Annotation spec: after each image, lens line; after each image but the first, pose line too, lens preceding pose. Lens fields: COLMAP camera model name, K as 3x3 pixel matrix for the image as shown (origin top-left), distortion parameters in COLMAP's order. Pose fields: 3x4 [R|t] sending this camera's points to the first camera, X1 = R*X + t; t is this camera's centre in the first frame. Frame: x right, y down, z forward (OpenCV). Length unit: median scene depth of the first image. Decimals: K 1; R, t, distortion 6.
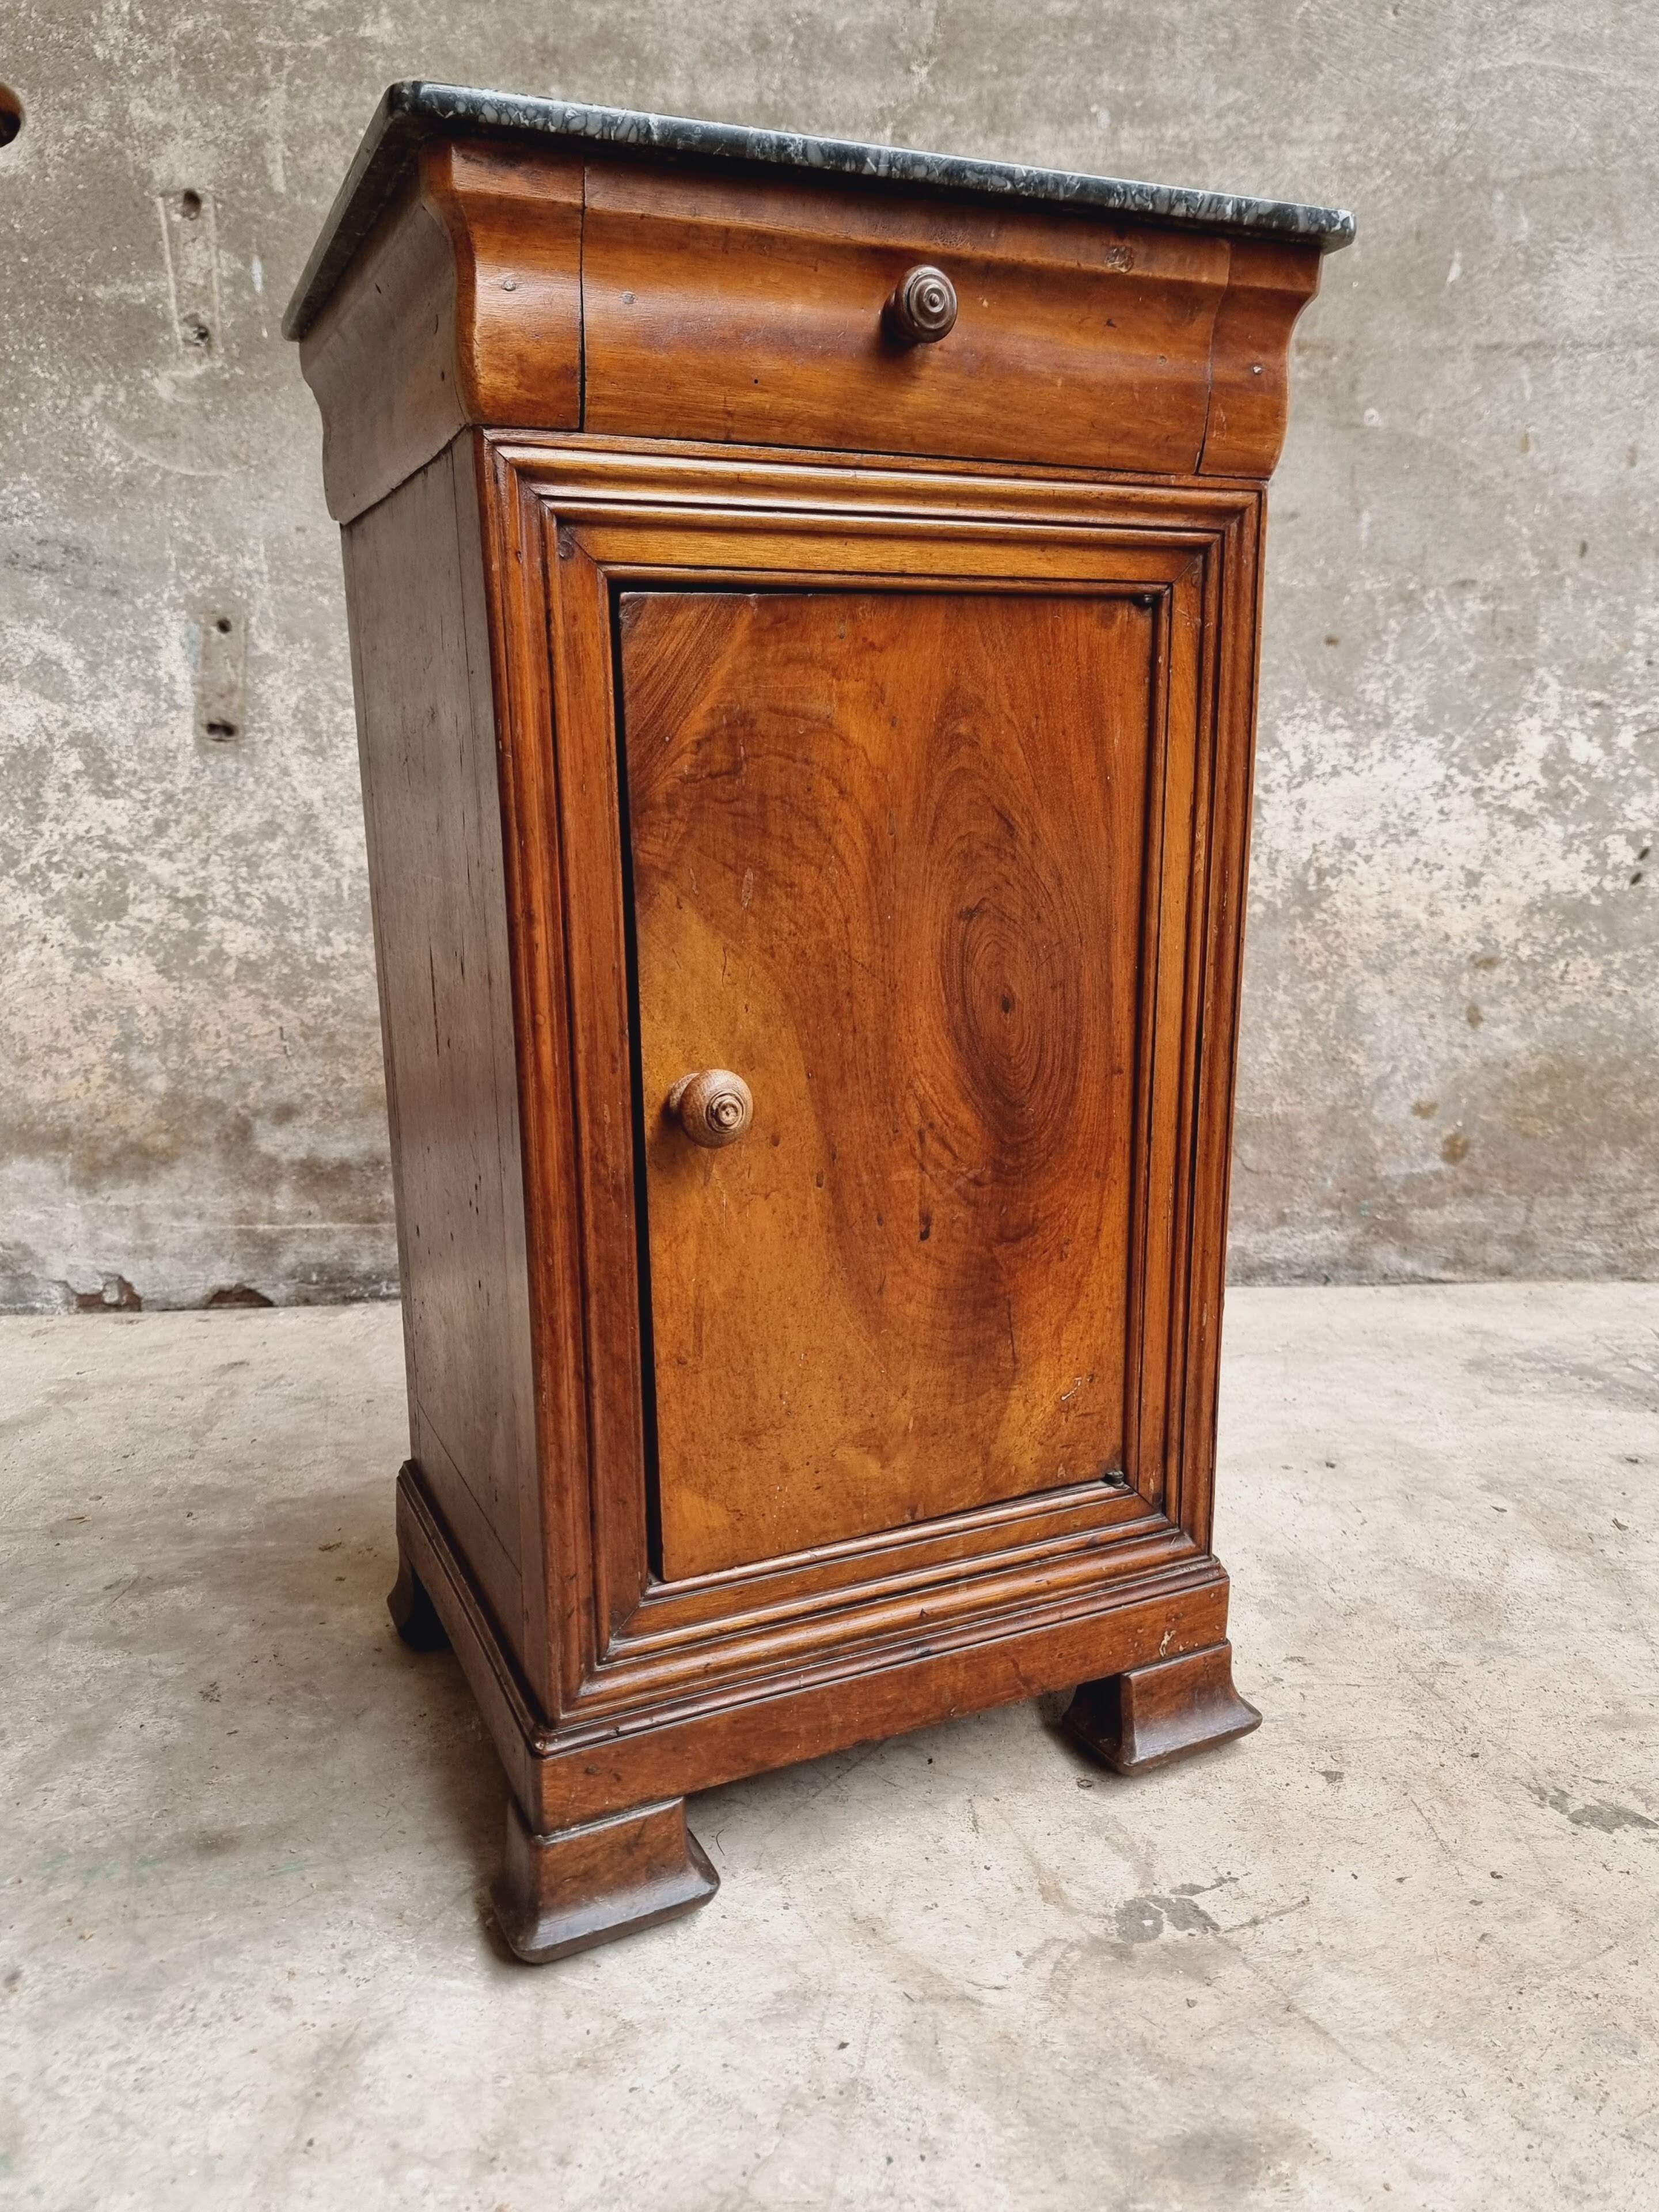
lens RADIAL K [[1625.6, 0, 816.2], [0, 1625.6, 1109.2], [0, 0, 1]] dist [0.061172, -0.057409]
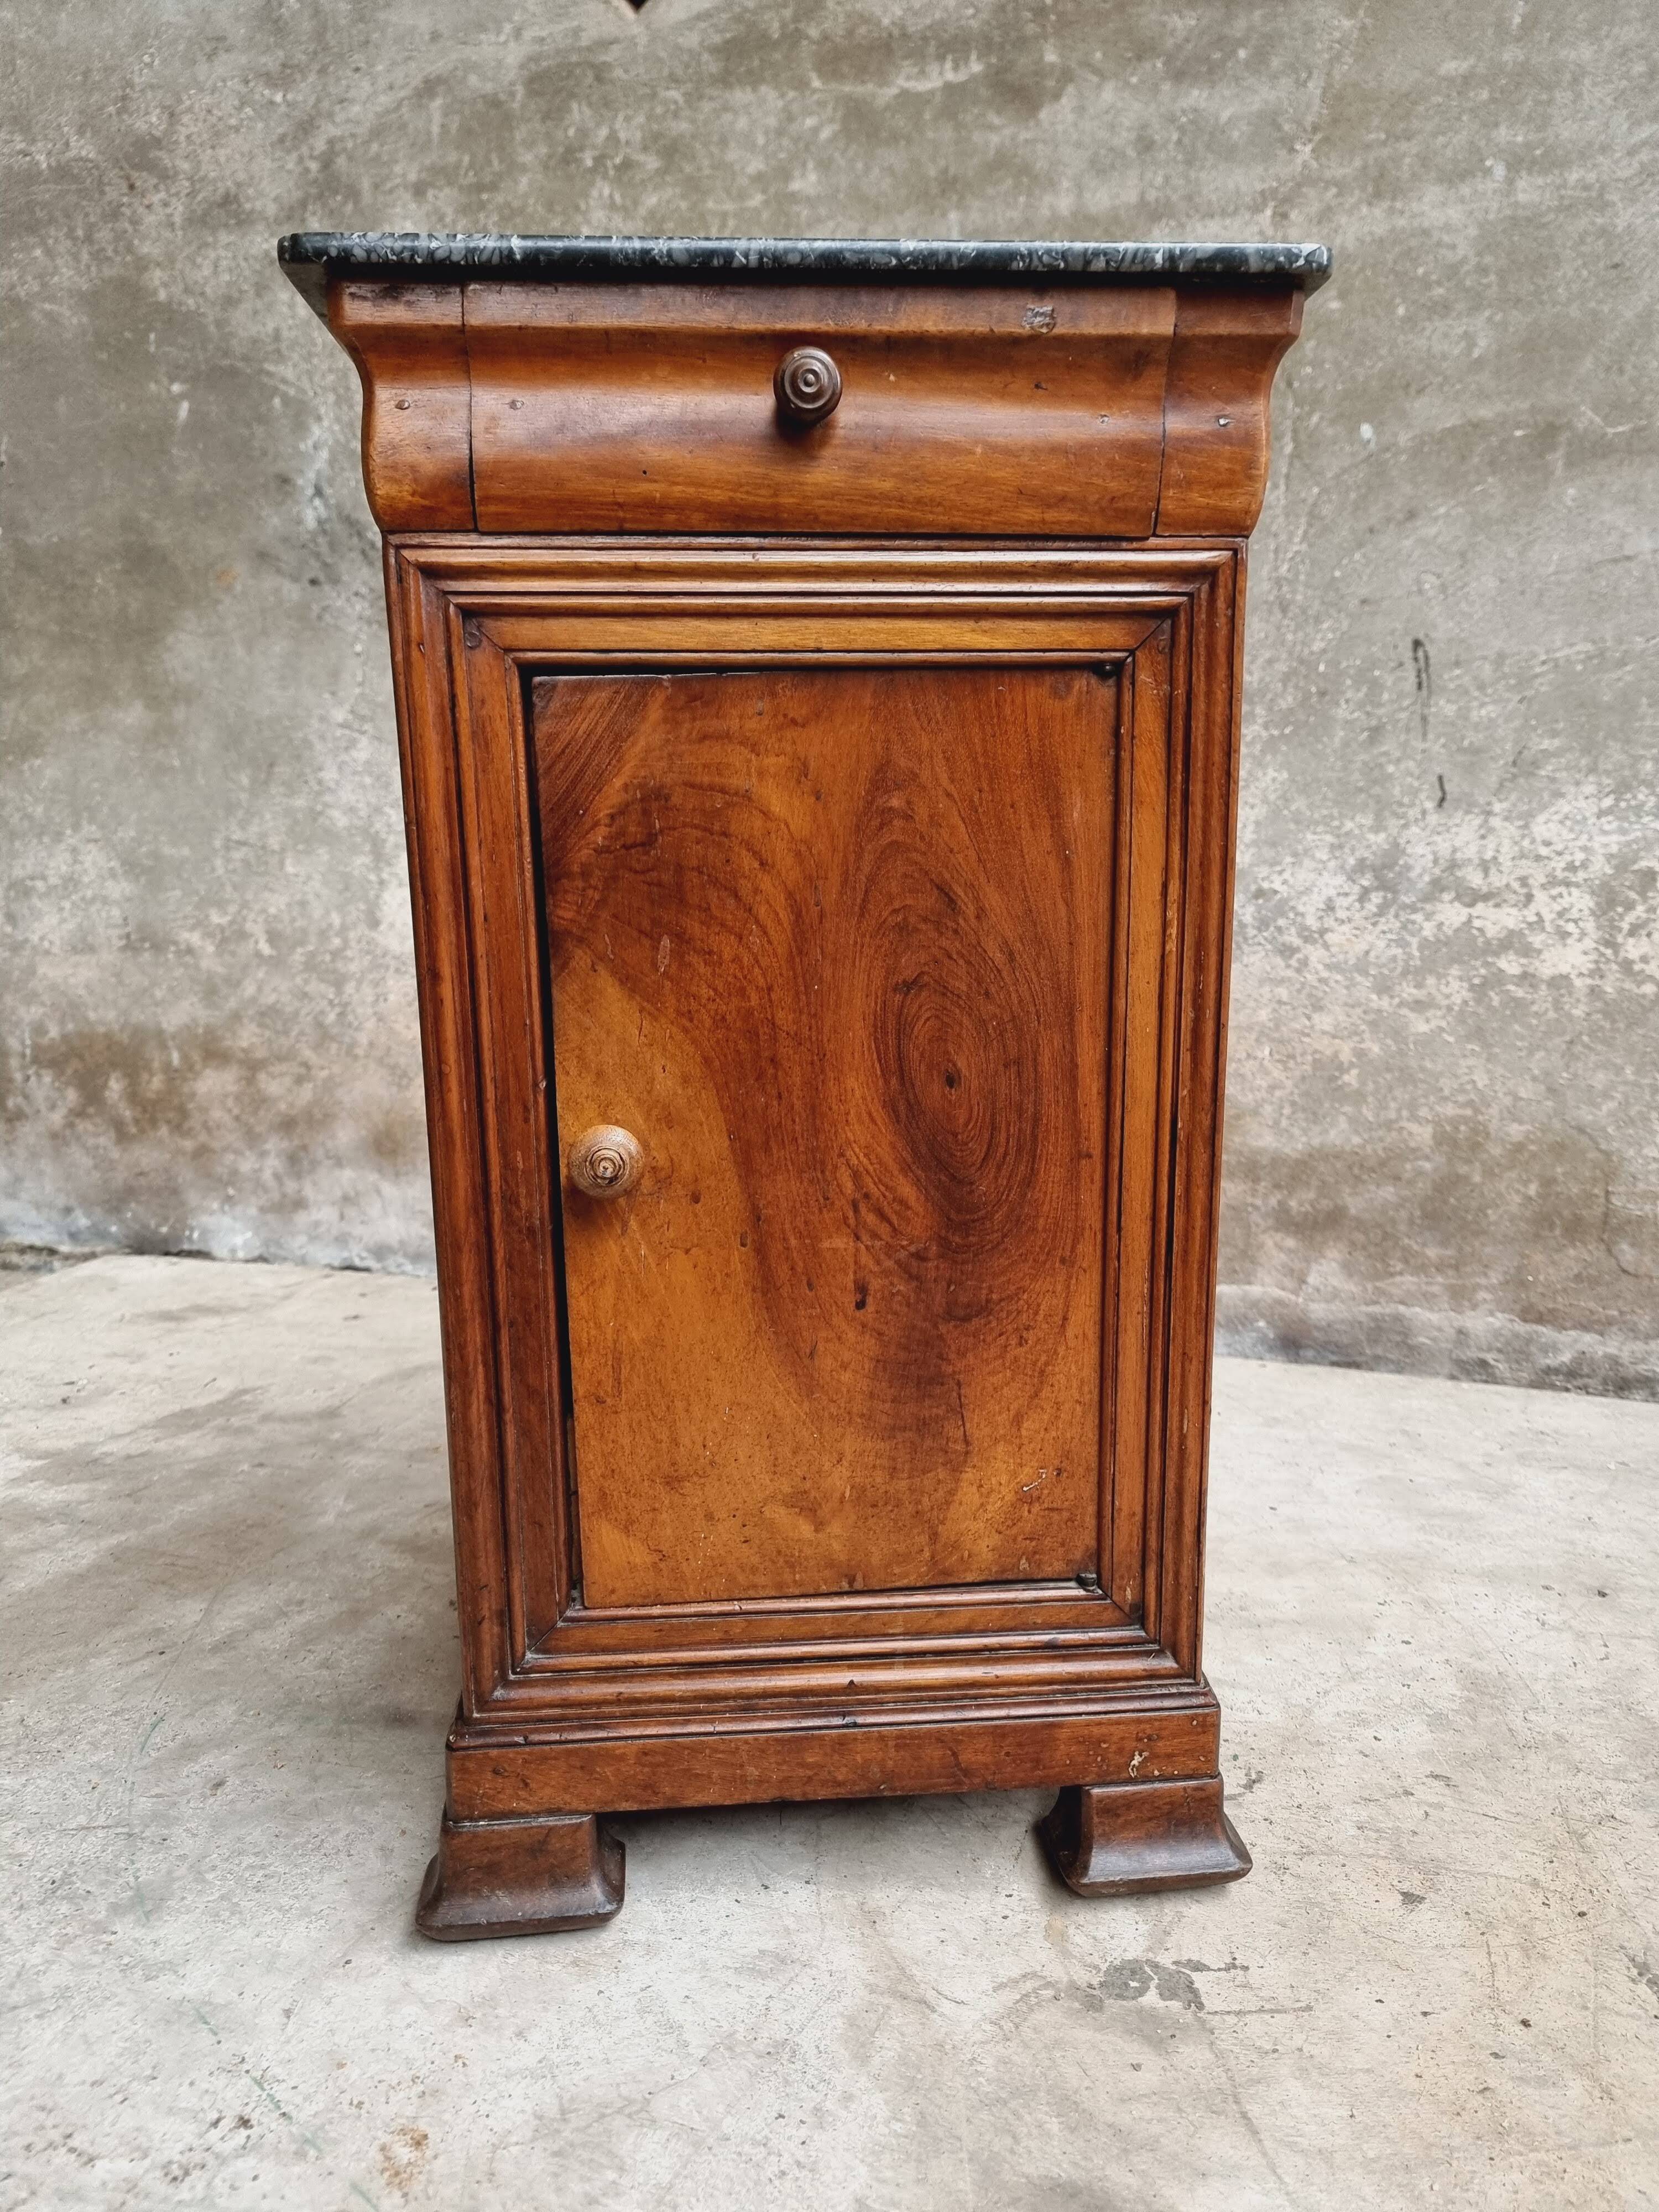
lens RADIAL K [[1511.8, 0, 823.4], [0, 1511.8, 1111.1], [0, 0, 1]] dist [0.042424, -0.031805]
pose [[0.942459, 0.065917, -0.327759, 0.350054], [-0.073859, 0.997199, -0.011828, -0.029287], [0.326061, 0.035355, 0.944687, 0.112448]]
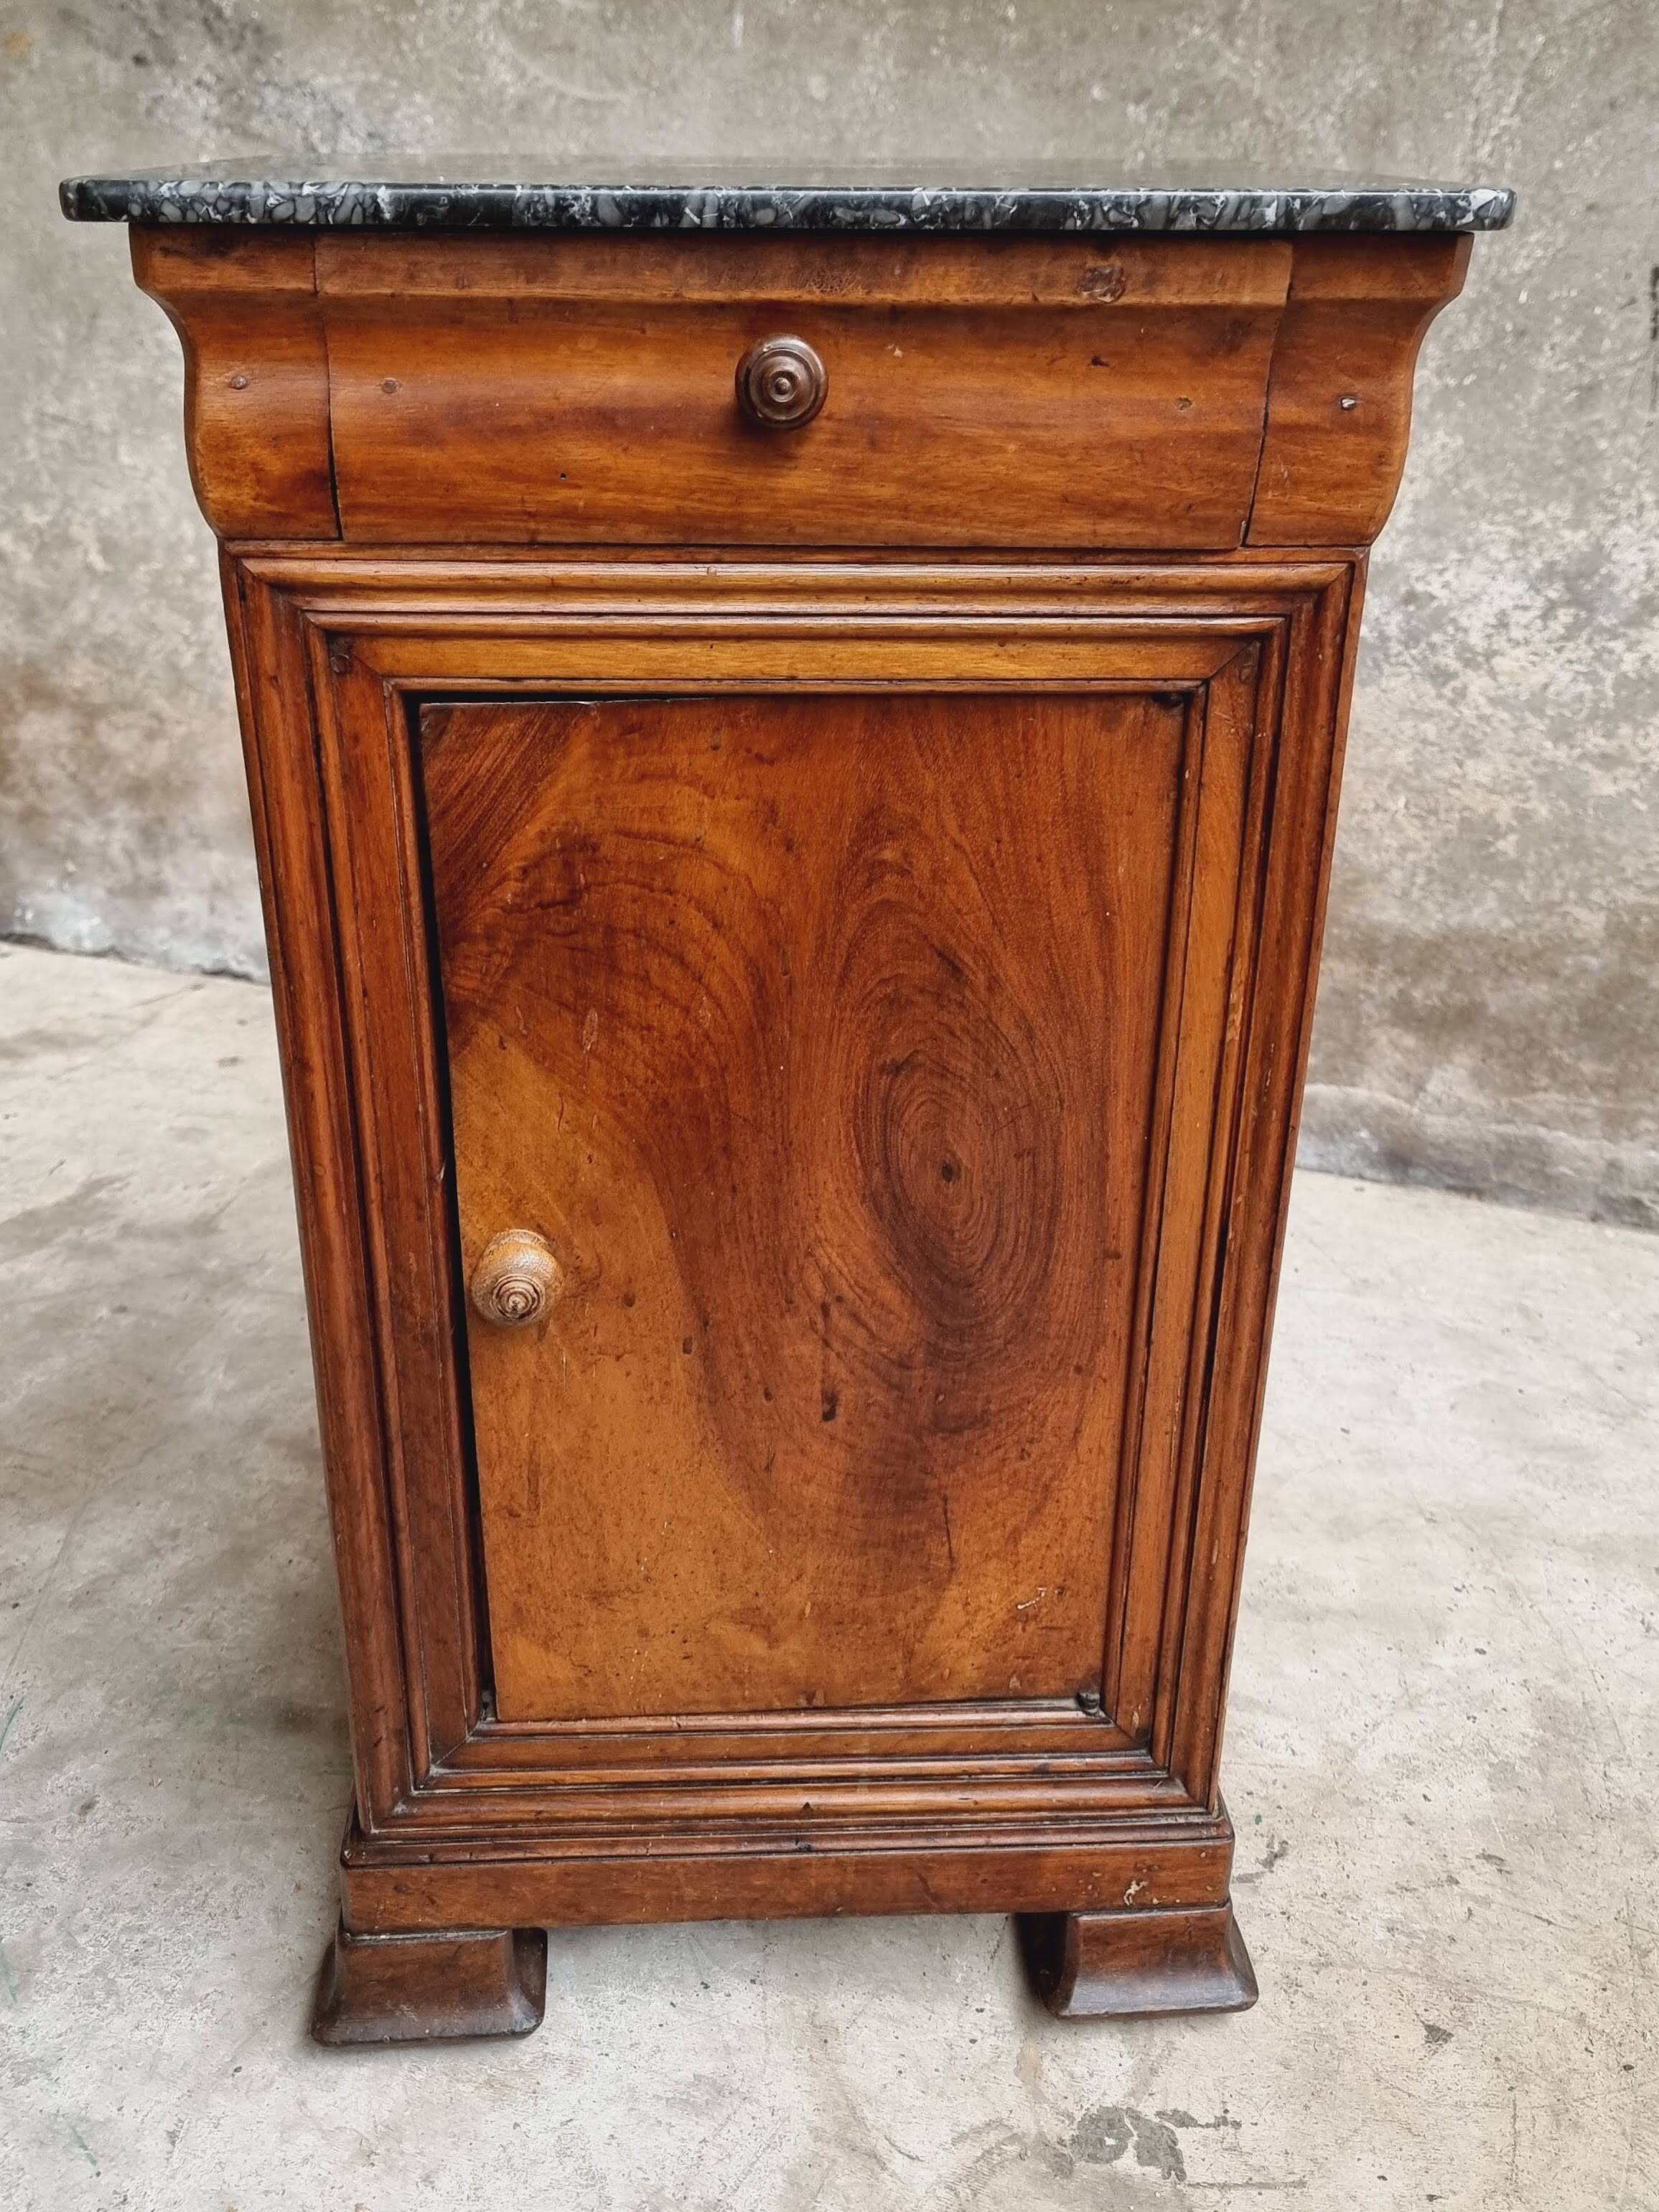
lens RADIAL K [[1956.4, 0, 799.9], [0, 1956.4, 984.3], [0, 0, 1]] dist [0.073492, -0.120095]
pose [[0.932050, 0.162745, -0.323724, 0.347654], [-0.100804, 0.974647, 0.199752, -0.340591], [0.348025, -0.153546, 0.924825, 0.110718]]
